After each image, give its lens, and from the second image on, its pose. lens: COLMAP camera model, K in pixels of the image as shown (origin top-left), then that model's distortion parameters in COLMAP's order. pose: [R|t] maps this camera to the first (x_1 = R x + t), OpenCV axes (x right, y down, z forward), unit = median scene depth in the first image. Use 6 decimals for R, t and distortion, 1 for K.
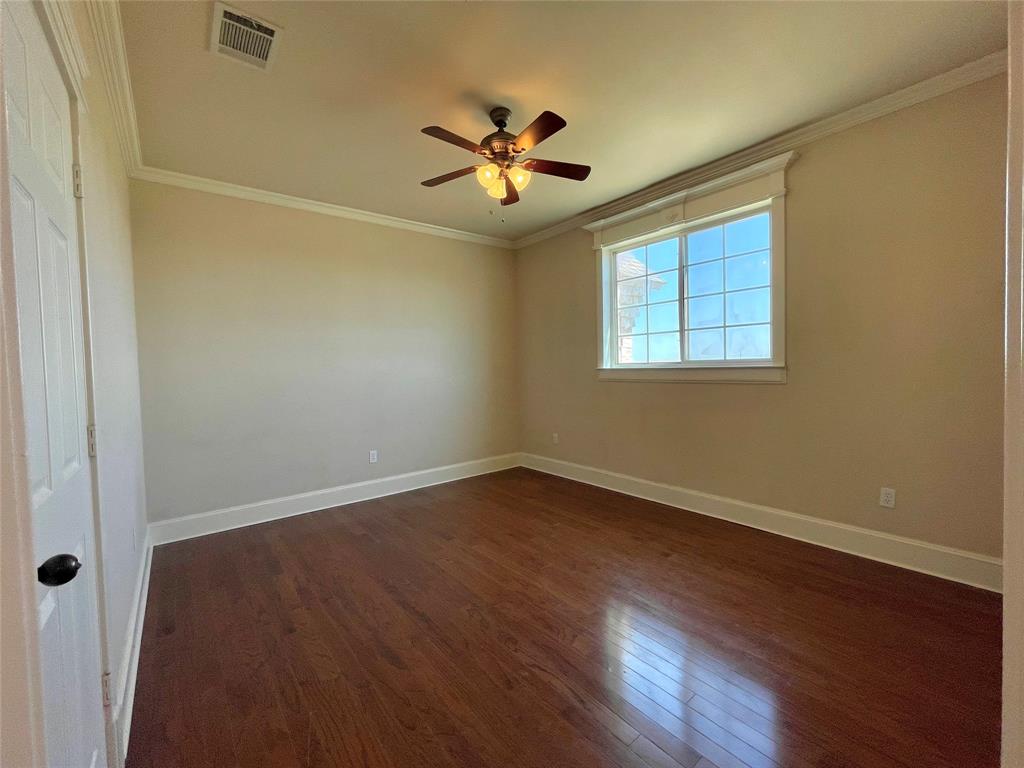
lens RADIAL K [[417.4, 0, 511.0], [0, 417.4, 381.5], [0, 0, 1]] dist [-0.001832, -0.000432]
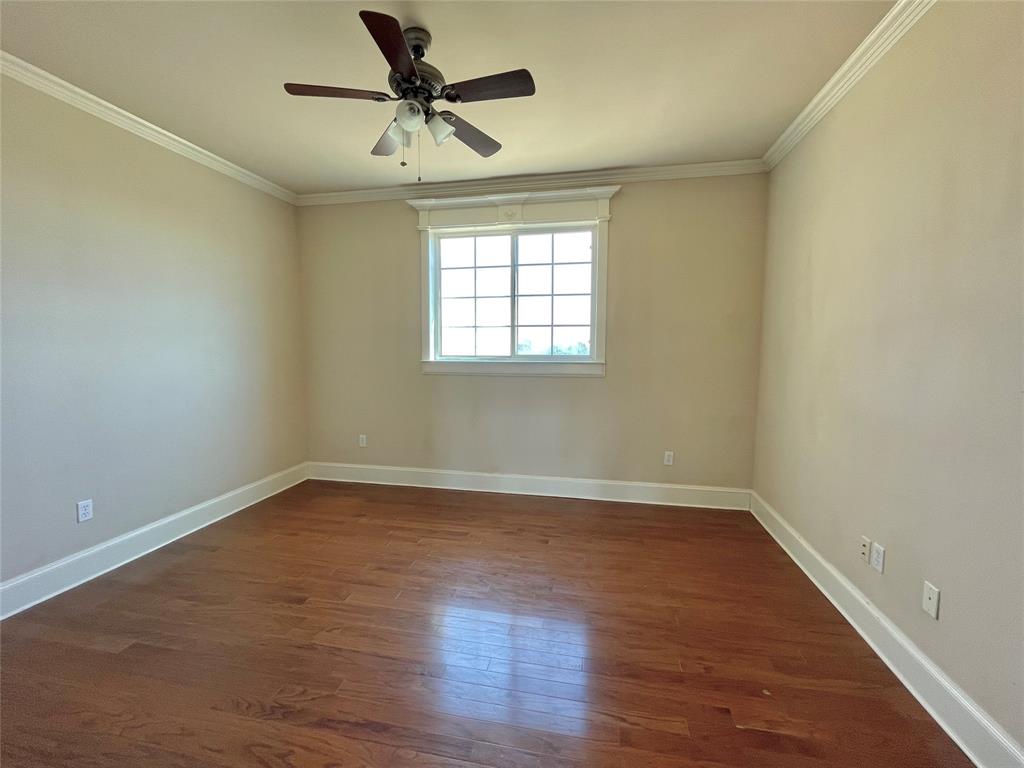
lens RADIAL K [[417.4, 0, 511.4], [0, 417.4, 382.1], [0, 0, 1]] dist [-0.001832, -0.000432]
pose [[0.768303, -0.031981, 0.639287, -0.272652], [0.004081, 0.998975, 0.045070, -0.029104], [-0.640073, -0.032019, 0.767646, 0.191713]]
